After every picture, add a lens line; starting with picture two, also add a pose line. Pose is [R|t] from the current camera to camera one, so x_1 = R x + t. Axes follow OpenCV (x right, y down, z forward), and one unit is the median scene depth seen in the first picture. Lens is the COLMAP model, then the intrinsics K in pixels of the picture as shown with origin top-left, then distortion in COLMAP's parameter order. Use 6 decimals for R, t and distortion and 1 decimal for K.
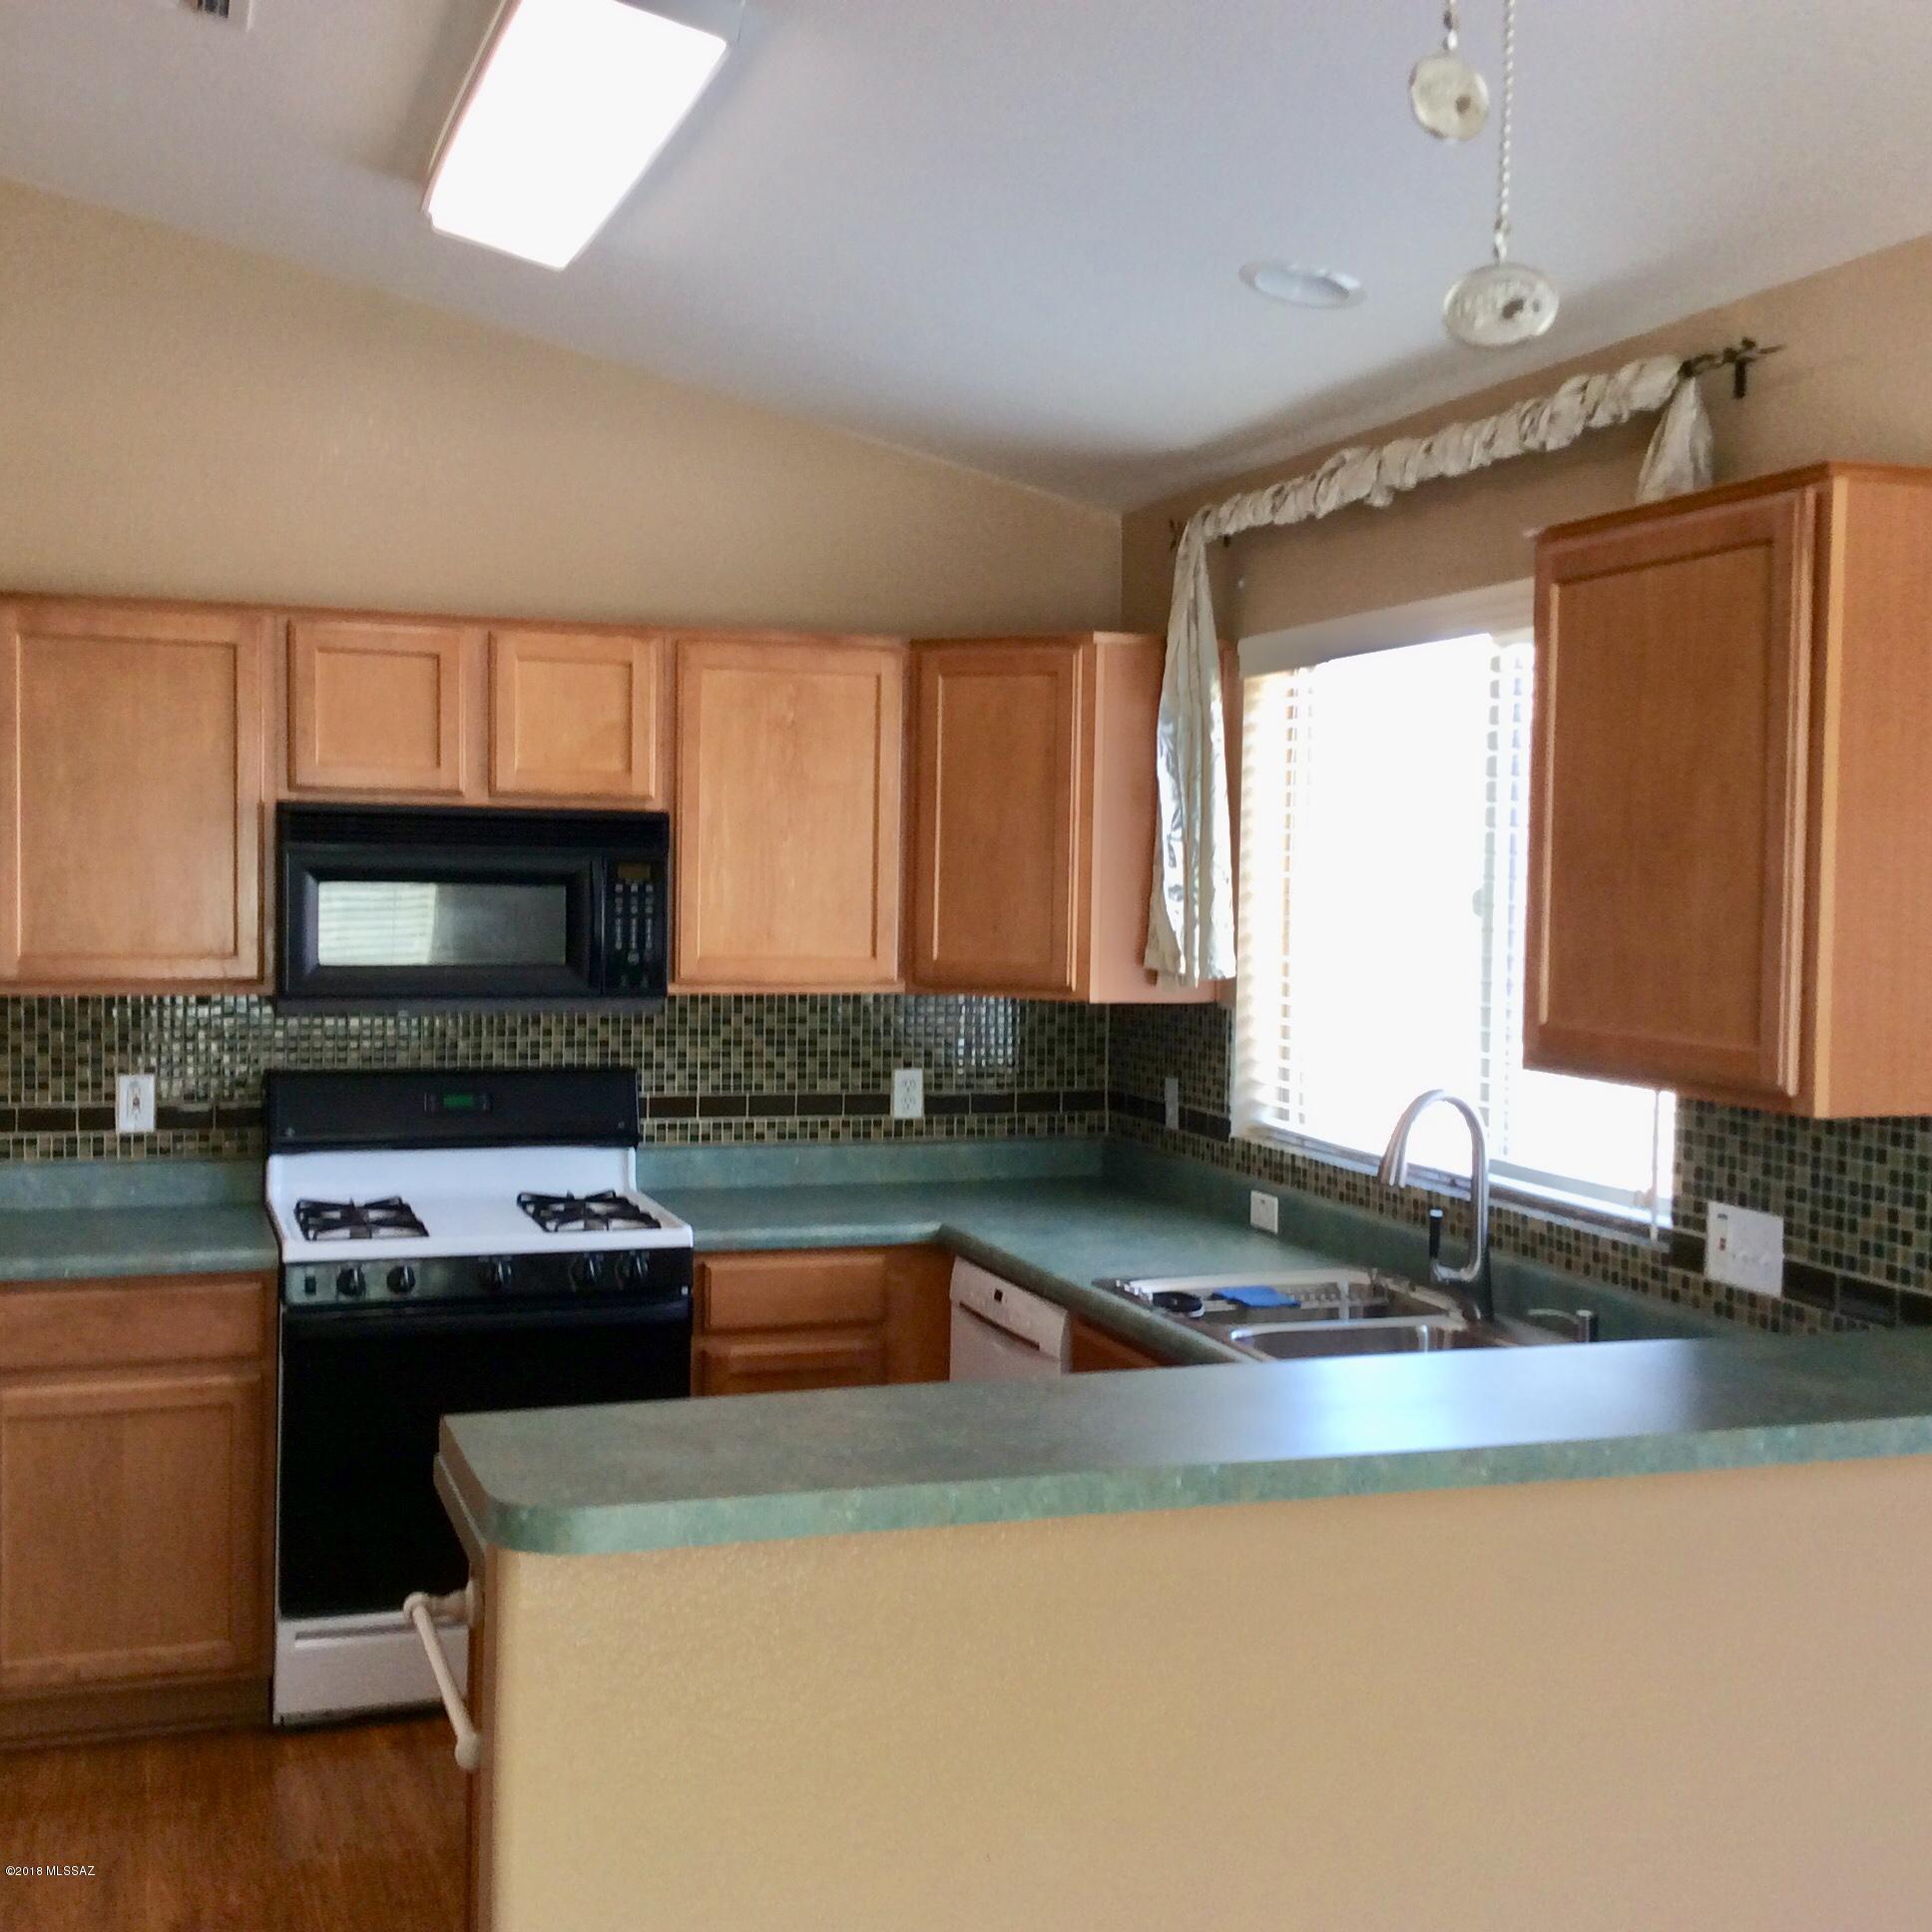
lens RADIAL K [[2350.1, 0, 960.7], [0, 2350.1, 964.0], [0, 0, 1]] dist [0.166982, -0.378478]
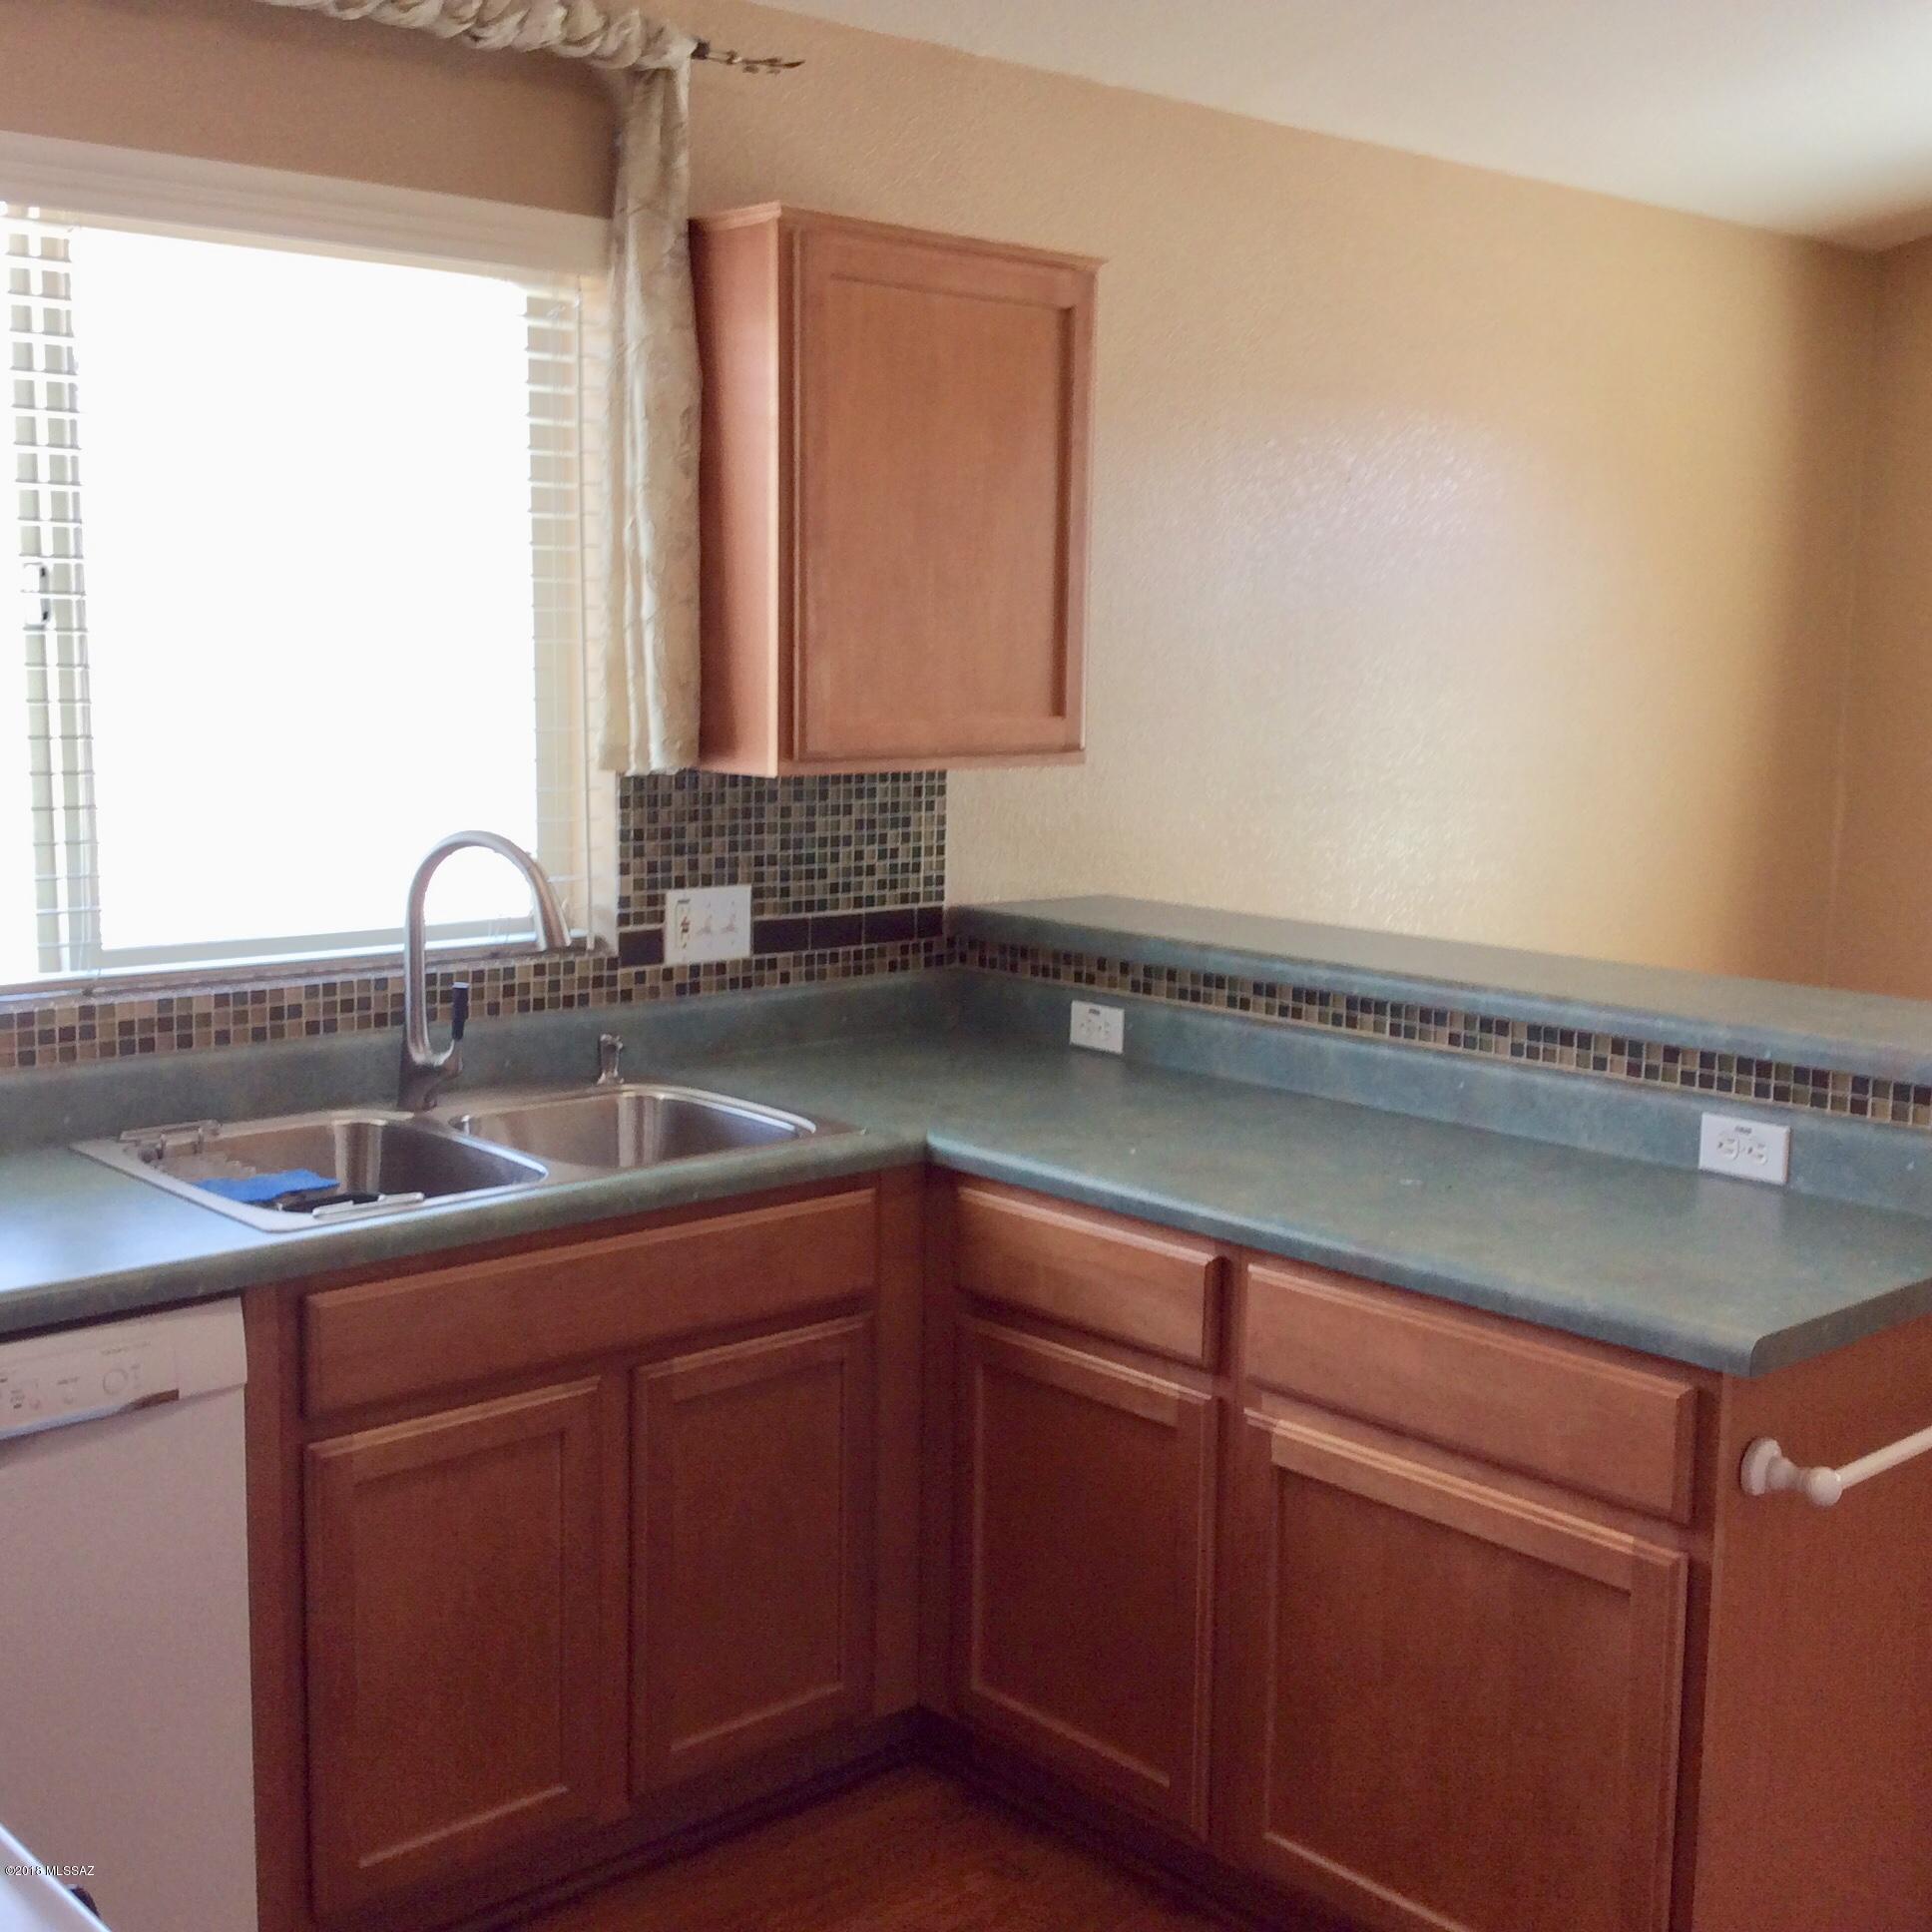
lens RADIAL K [[2350.1, 0, 960.7], [0, 2350.1, 964.0], [0, 0, 1]] dist [0.166982, -0.378478]
pose [[-0.377515, -0.155485, 0.912856, -0.649895], [0.018134, 0.984372, 0.175165, -0.045047], [-0.925826, 0.082681, -0.368796, 1.212321]]
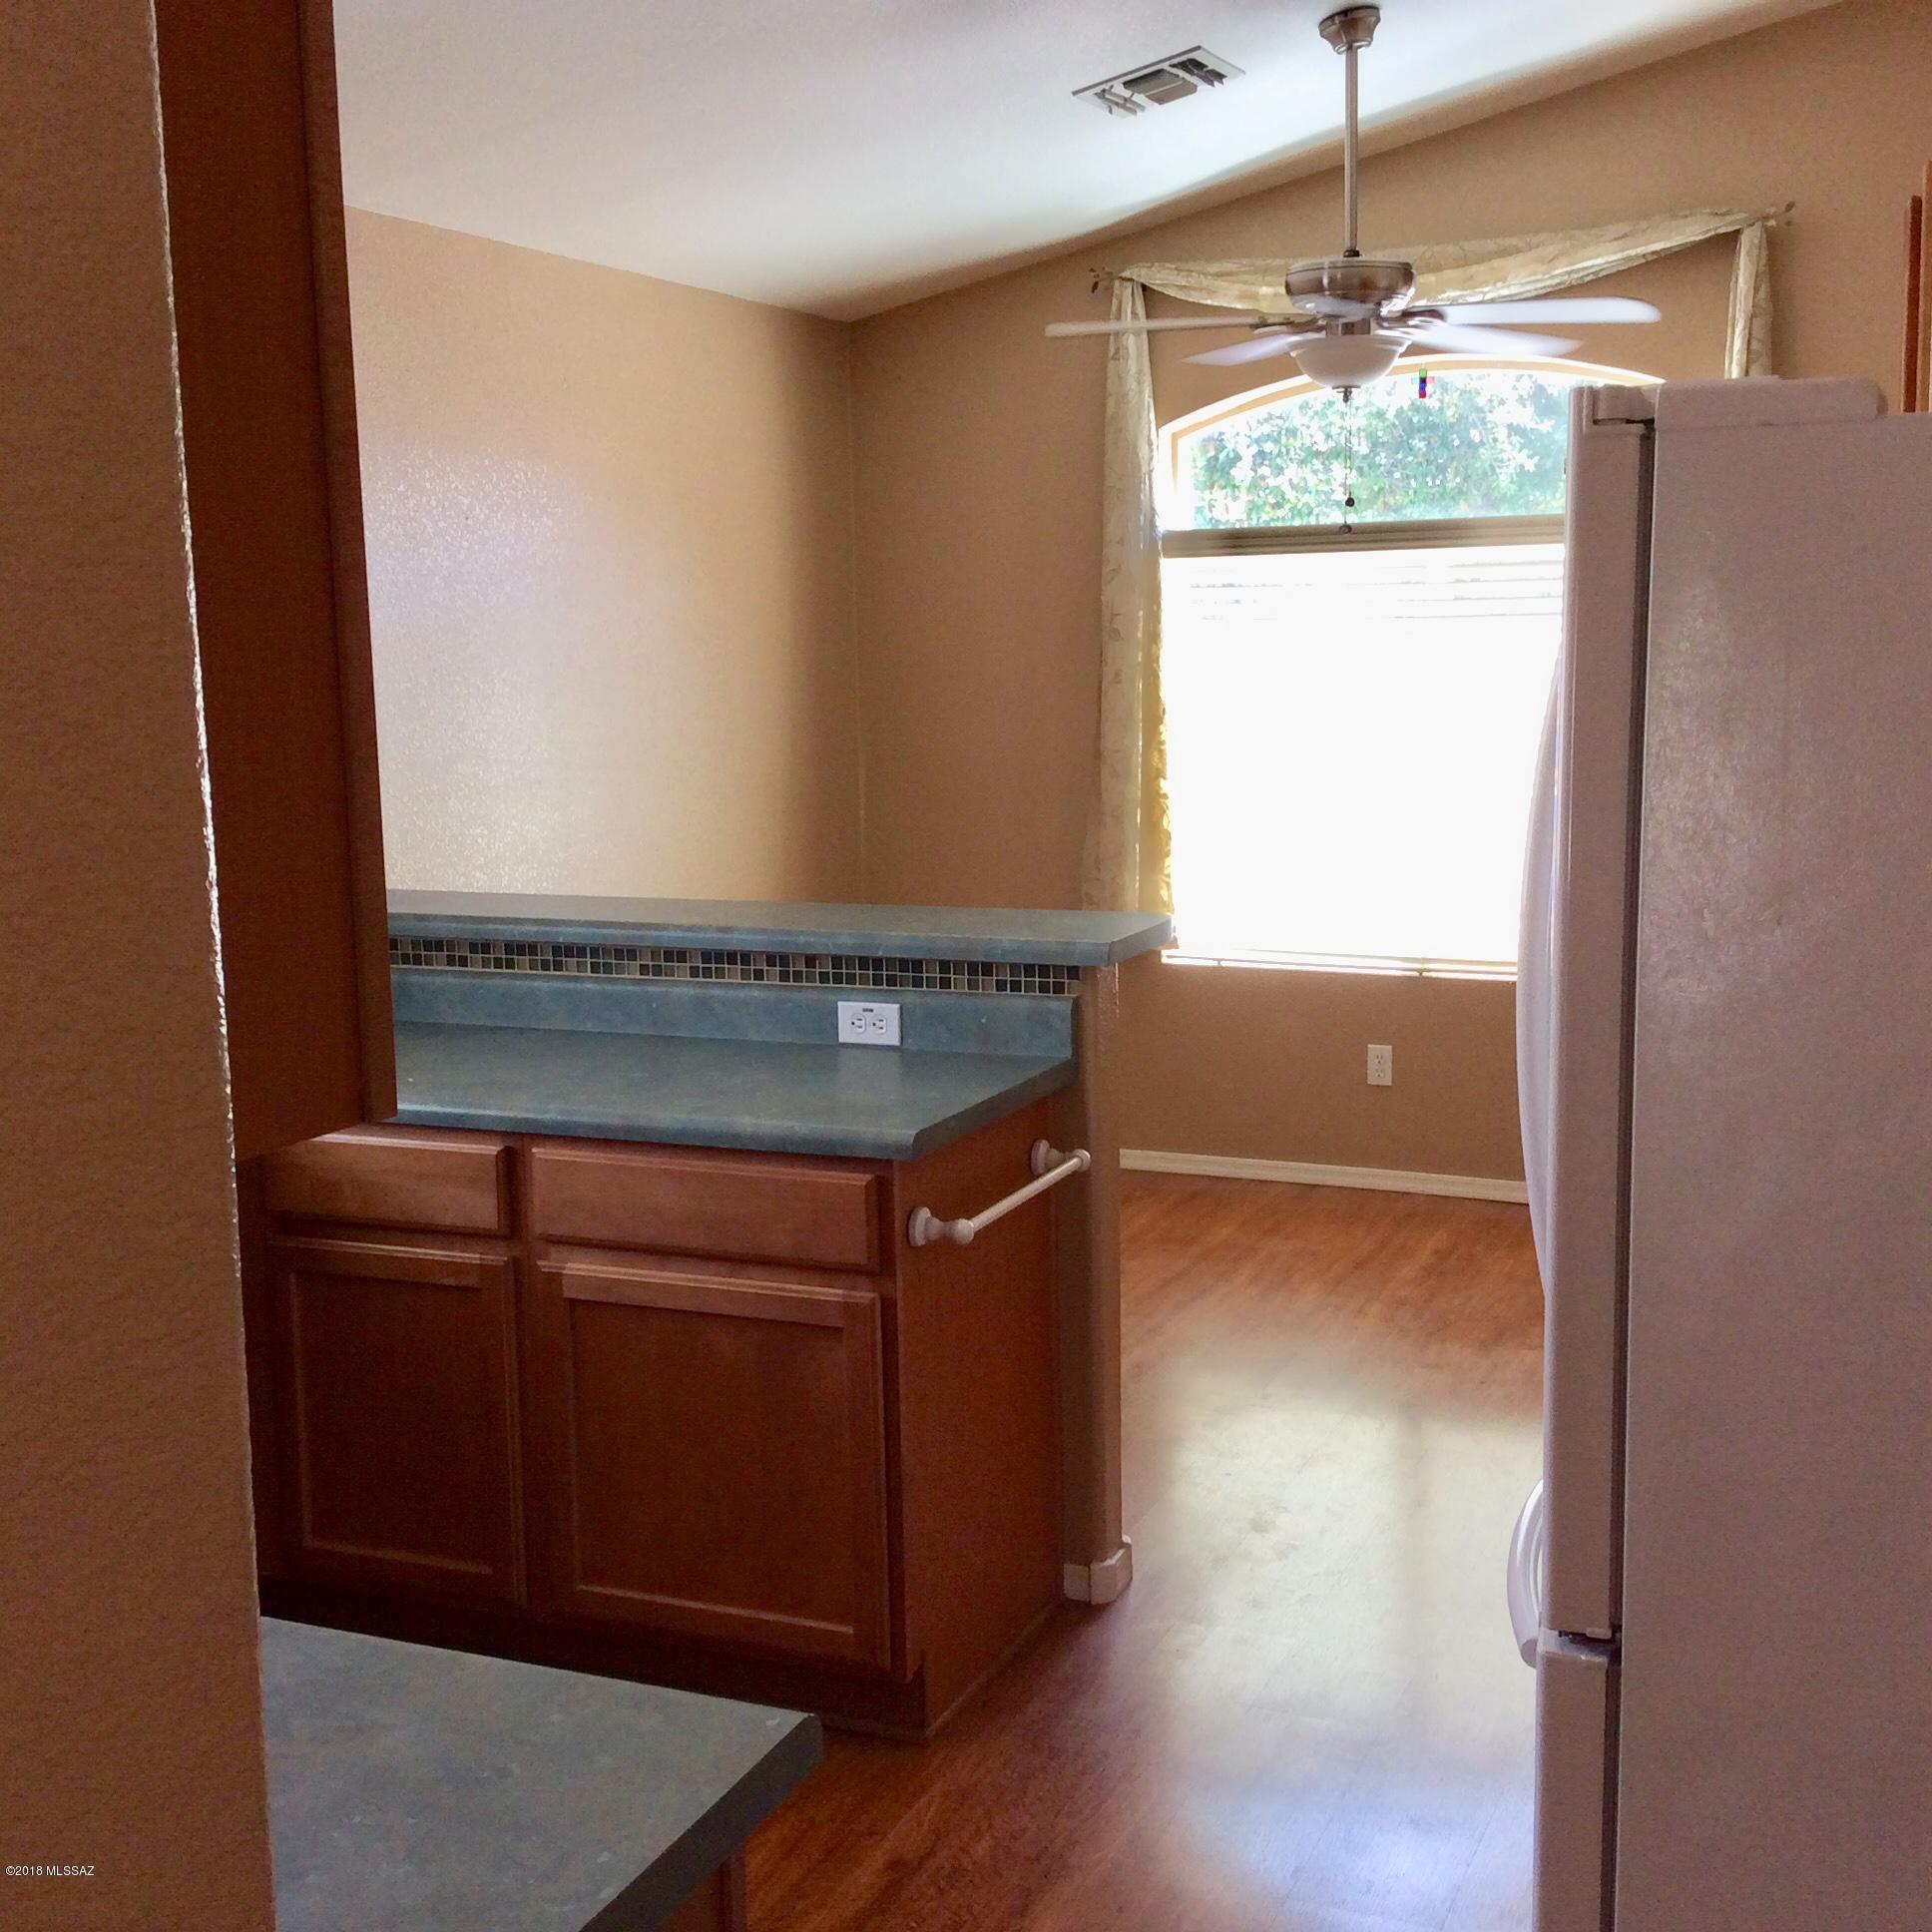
lens RADIAL K [[2350.1, 0, 960.7], [0, 2350.1, 964.0], [0, 0, 1]] dist [0.166982, -0.378478]
pose [[-0.722842, -0.100200, 0.683710, -0.836841], [0.038448, 0.982067, 0.184573, -0.067764], [-0.689943, 0.159704, -0.706026, 1.469396]]
